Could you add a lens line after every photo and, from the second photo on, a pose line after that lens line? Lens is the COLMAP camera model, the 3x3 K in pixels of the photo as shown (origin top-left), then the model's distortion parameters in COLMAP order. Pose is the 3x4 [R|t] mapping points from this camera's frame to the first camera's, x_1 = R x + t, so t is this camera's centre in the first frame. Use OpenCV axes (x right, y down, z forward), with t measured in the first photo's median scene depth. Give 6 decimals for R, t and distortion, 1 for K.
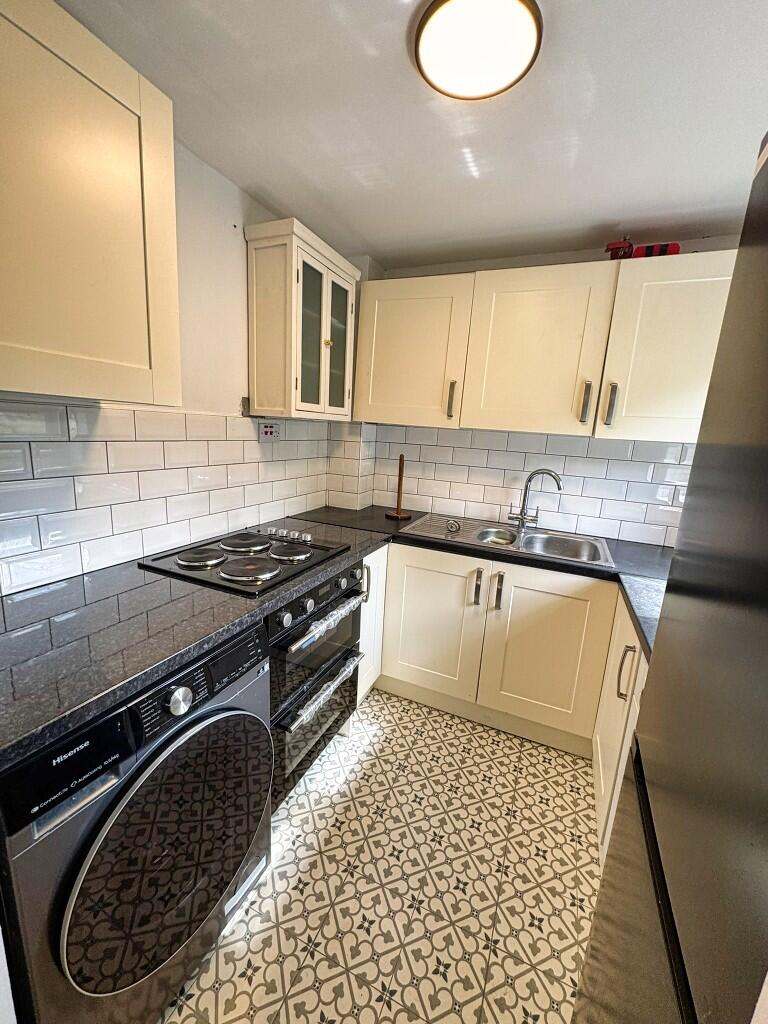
lens RADIAL K [[407.3, 0, 384.7], [0, 407.3, 512.2], [0, 0, 1]] dist [-0.003017, 0.001029]
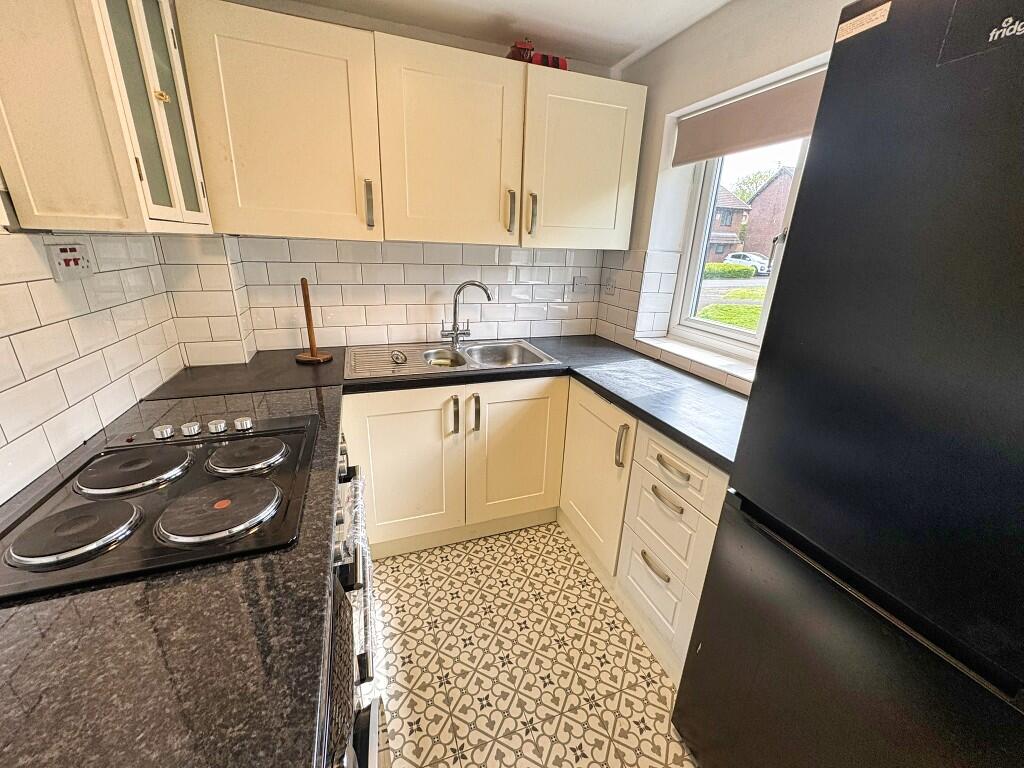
lens RADIAL K [[407.3, 0, 511.8], [0, 407.3, 383.7], [0, 0, 1]] dist [-0.003017, 0.001029]
pose [[0.721599, -0.257014, 0.642836, -0.259107], [0.149540, 0.964481, 0.217750, -0.071825], [-0.675968, -0.060999, 0.734402, 0.210591]]
